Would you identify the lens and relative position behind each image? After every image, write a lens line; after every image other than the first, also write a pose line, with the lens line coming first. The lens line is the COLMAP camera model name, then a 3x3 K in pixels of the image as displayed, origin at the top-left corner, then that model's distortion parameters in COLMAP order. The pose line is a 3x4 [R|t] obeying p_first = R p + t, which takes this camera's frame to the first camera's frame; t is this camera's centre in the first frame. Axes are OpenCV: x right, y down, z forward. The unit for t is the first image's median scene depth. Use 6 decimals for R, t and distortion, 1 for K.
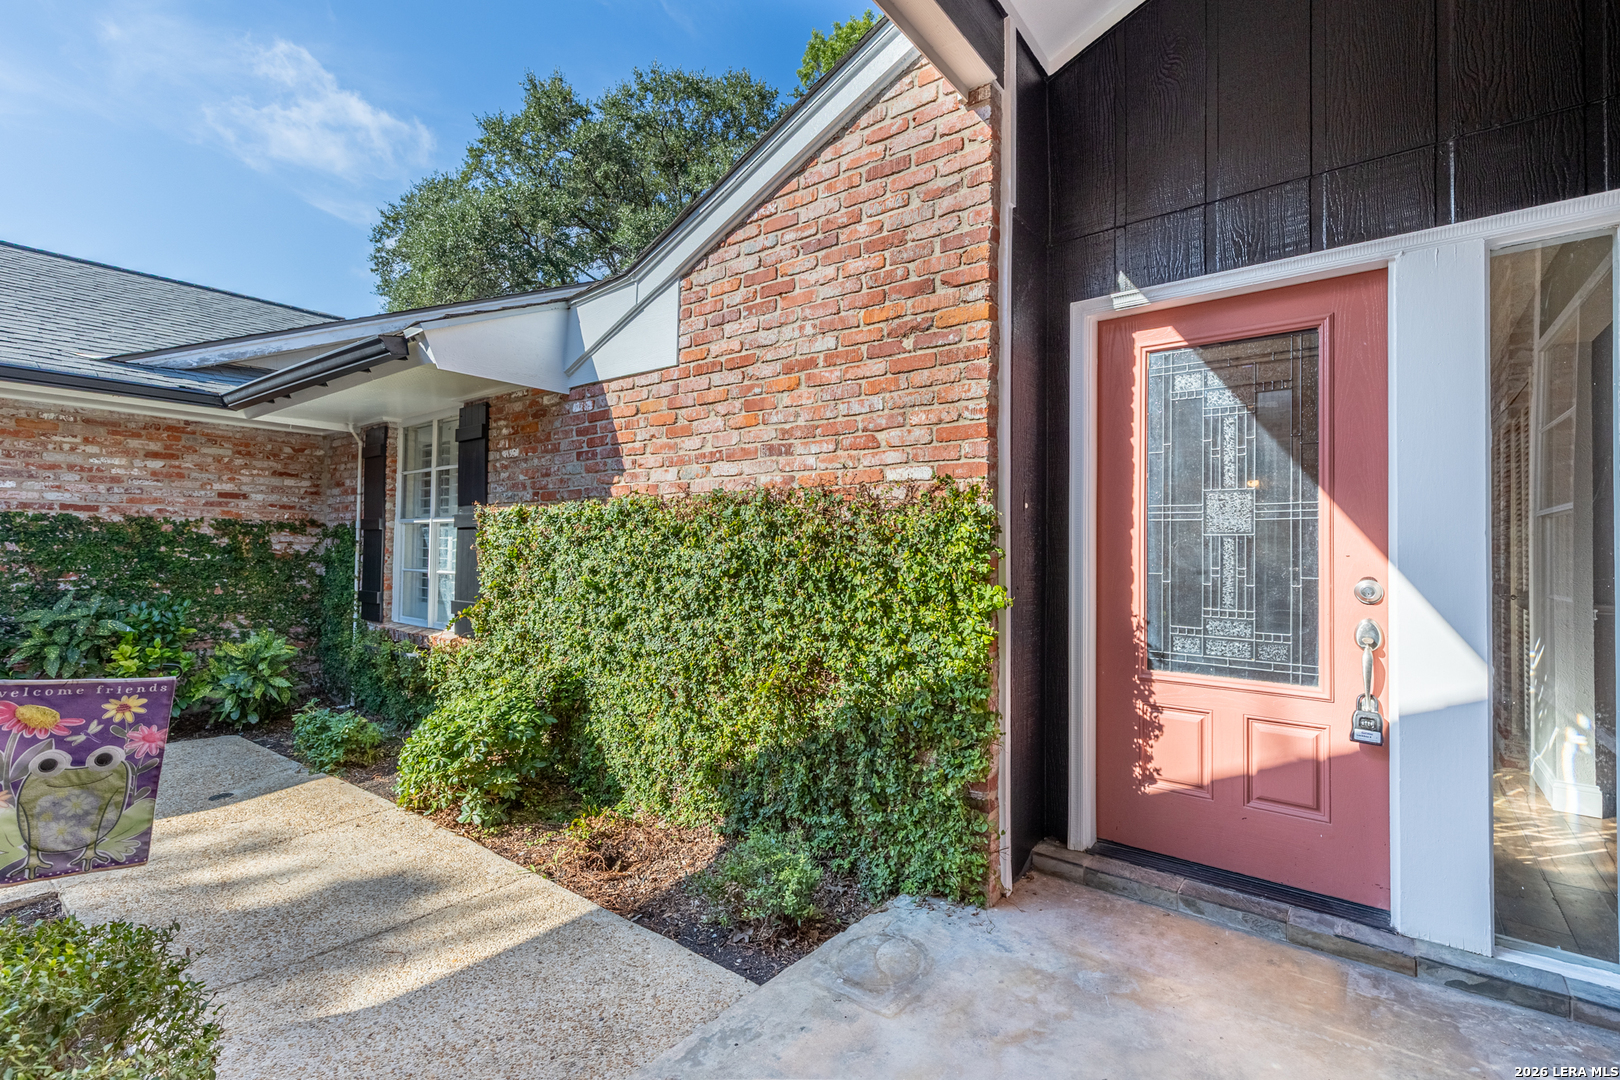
lens RADIAL K [[728.6, 0, 814.0], [0, 728.6, 533.8], [0, 0, 1]] dist [0.007899, -0.001045]
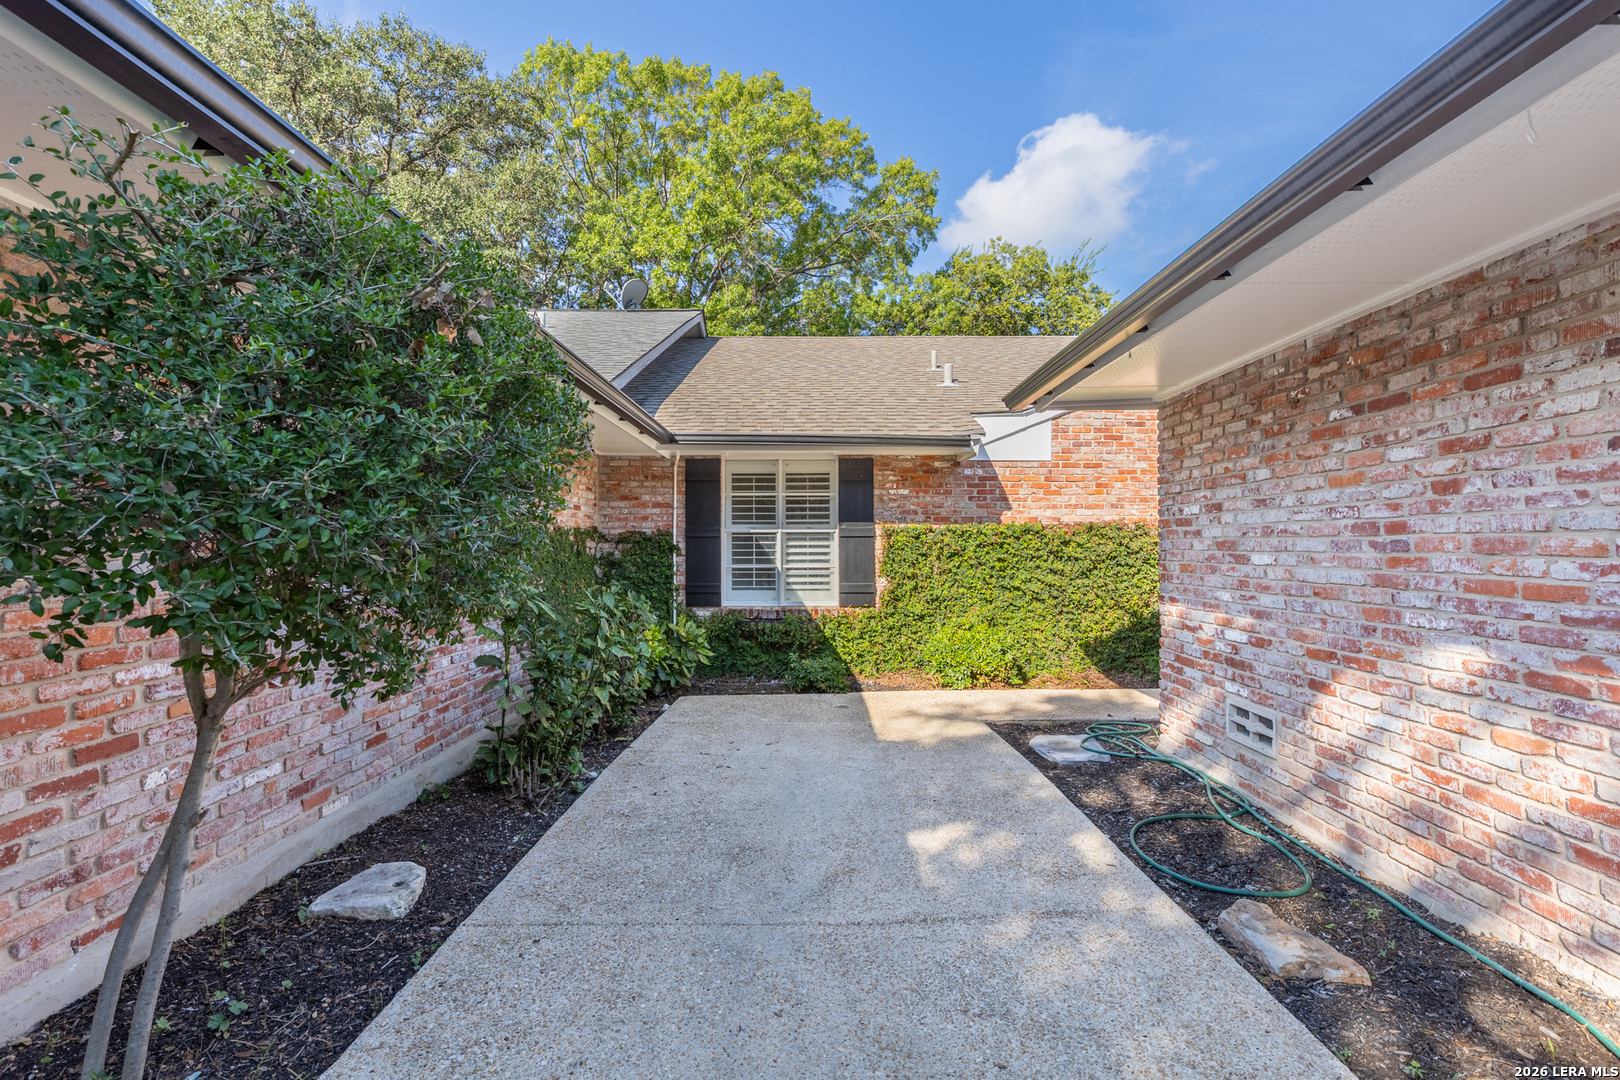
lens RADIAL K [[728.6, 0, 811.9], [0, 728.6, 538.0], [0, 0, 1]] dist [0.007899, -0.001045]
pose [[0.784370, -0.005501, 0.620269, -1.913052], [-0.002826, 0.999919, 0.012442, -0.030624], [-0.620287, -0.011512, 0.784291, -0.209560]]
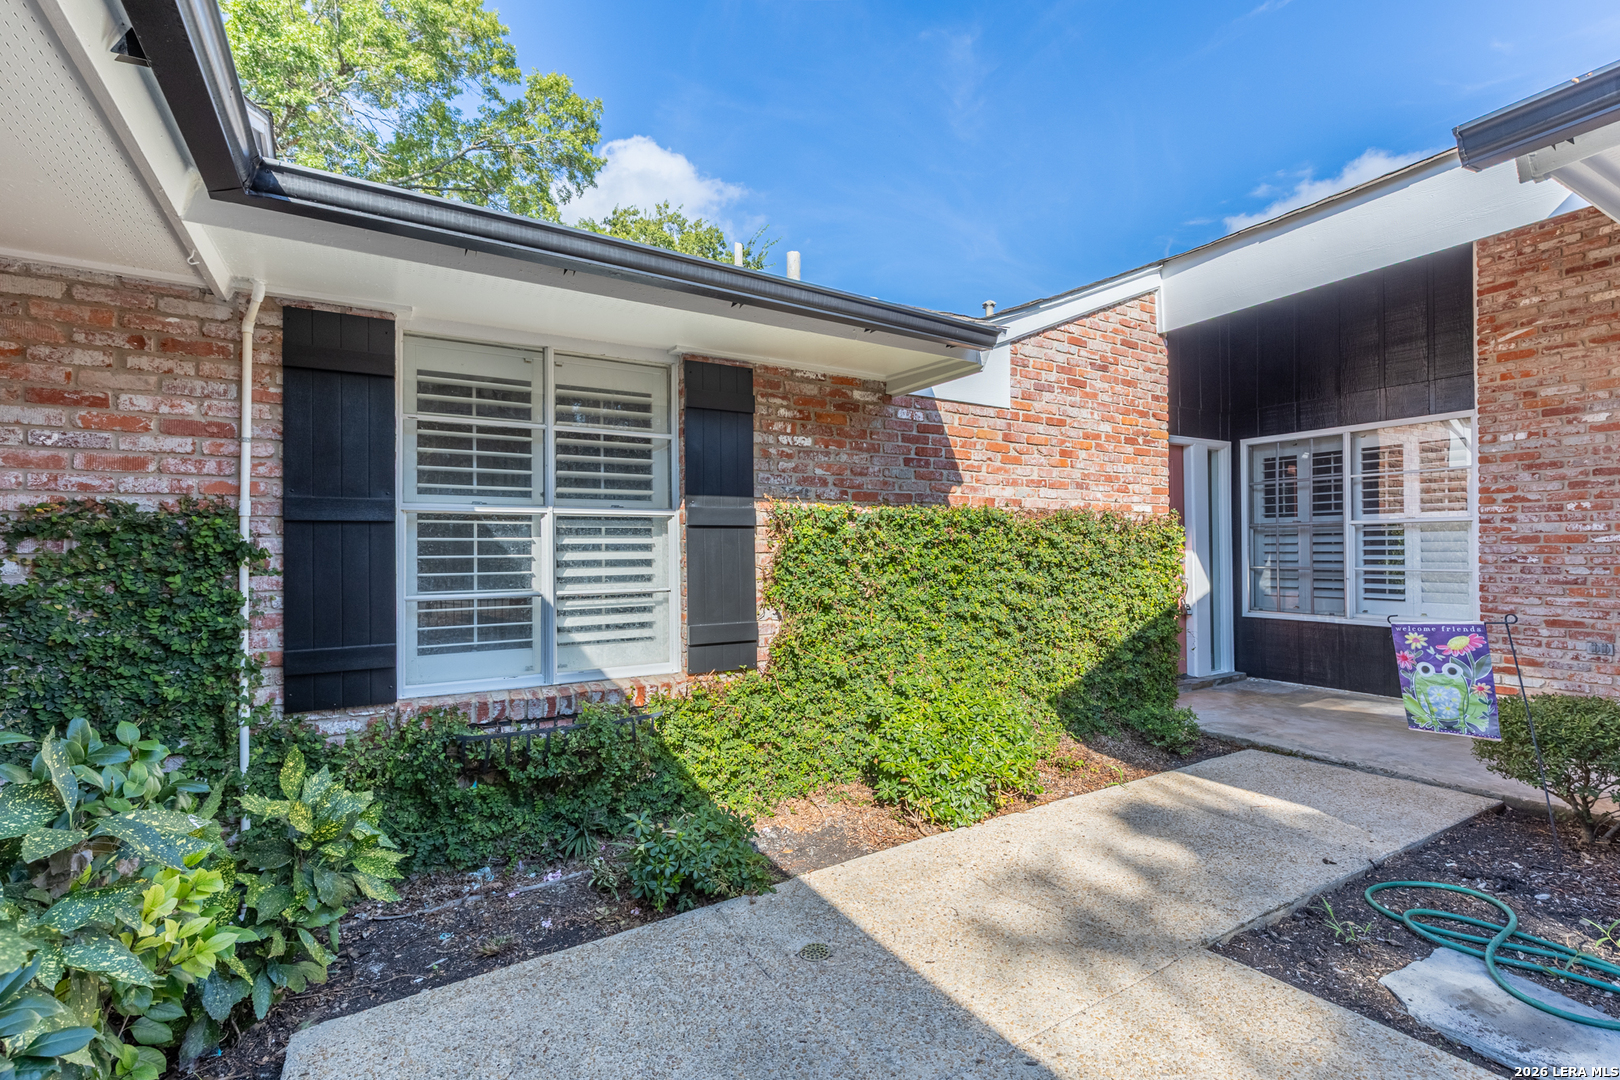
lens RADIAL K [[728.6, 0, 818.0], [0, 728.6, 540.1], [0, 0, 1]] dist [0.007899, -0.001045]
pose [[0.354325, 0.003825, 0.935115, -1.441638], [-0.006886, 0.999975, -0.001481, 0.008278], [-0.935097, -0.005915, 0.354342, 0.807117]]
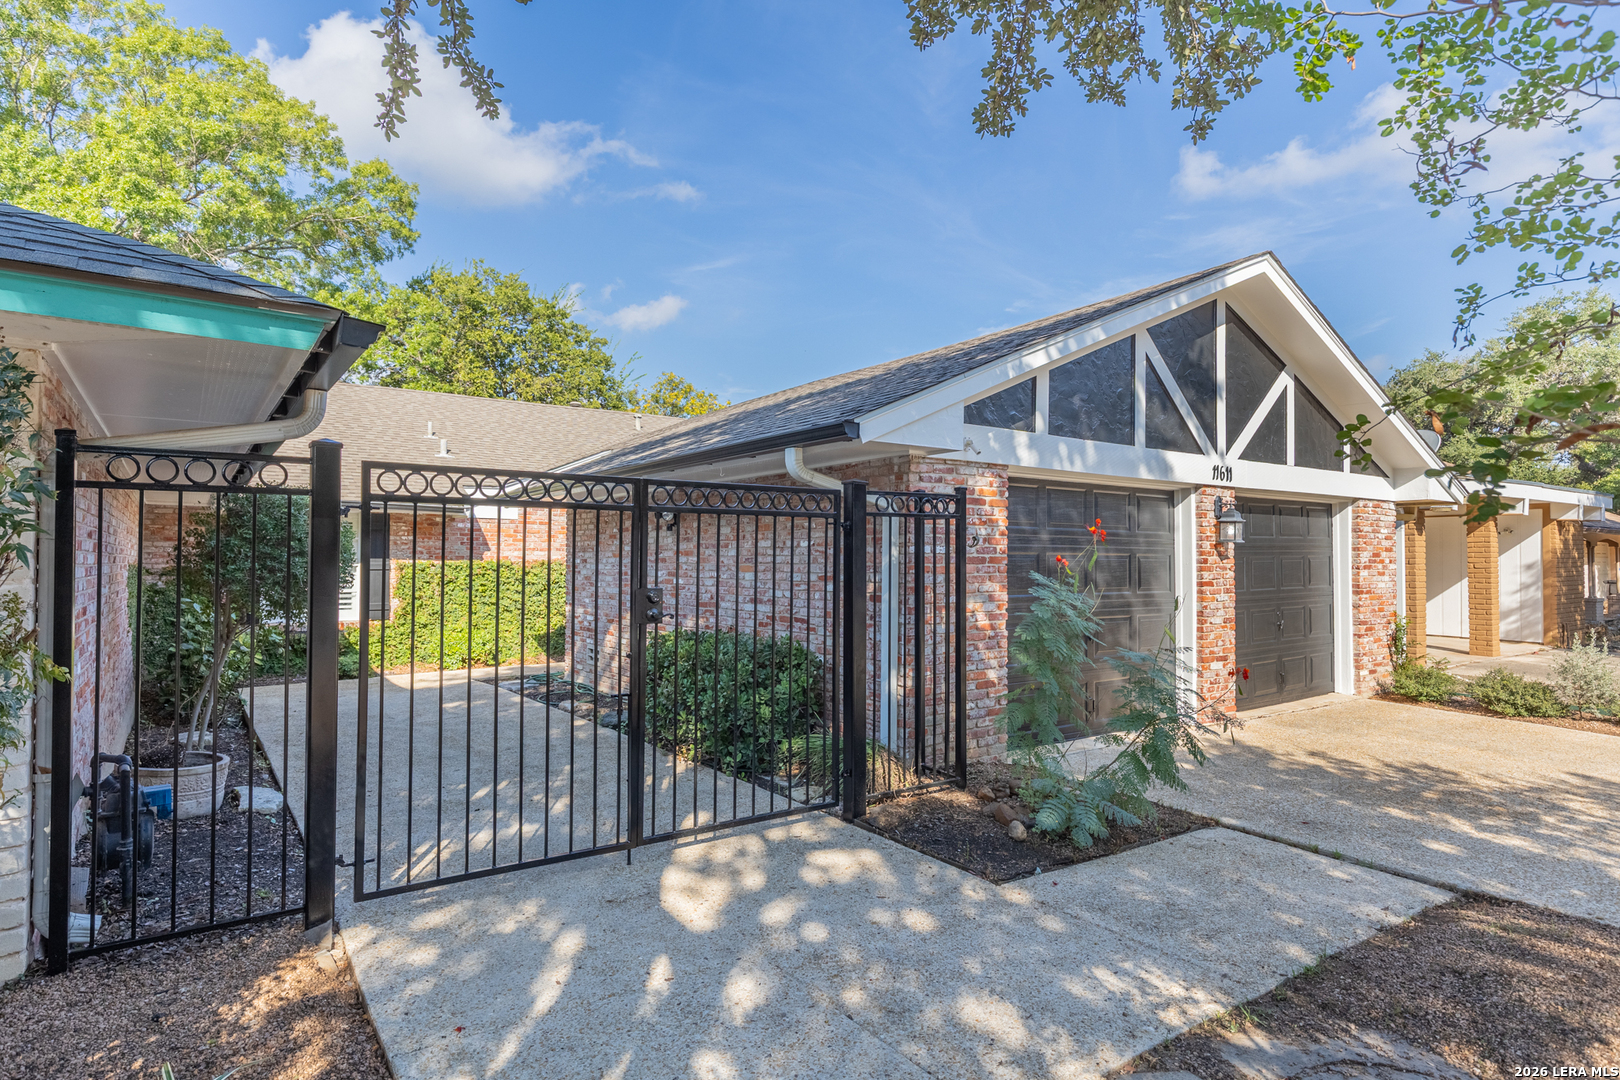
lens RADIAL K [[880.7, 0, 809.6], [0, 880.7, 540.8], [0, 0, 1]] dist [0.004034, 0.001282]
pose [[0.283991, 0.013685, 0.958729, -3.316479], [-0.015745, 0.999830, -0.009607, -0.112647], [-0.958698, -0.012367, 0.284158, -1.246244]]
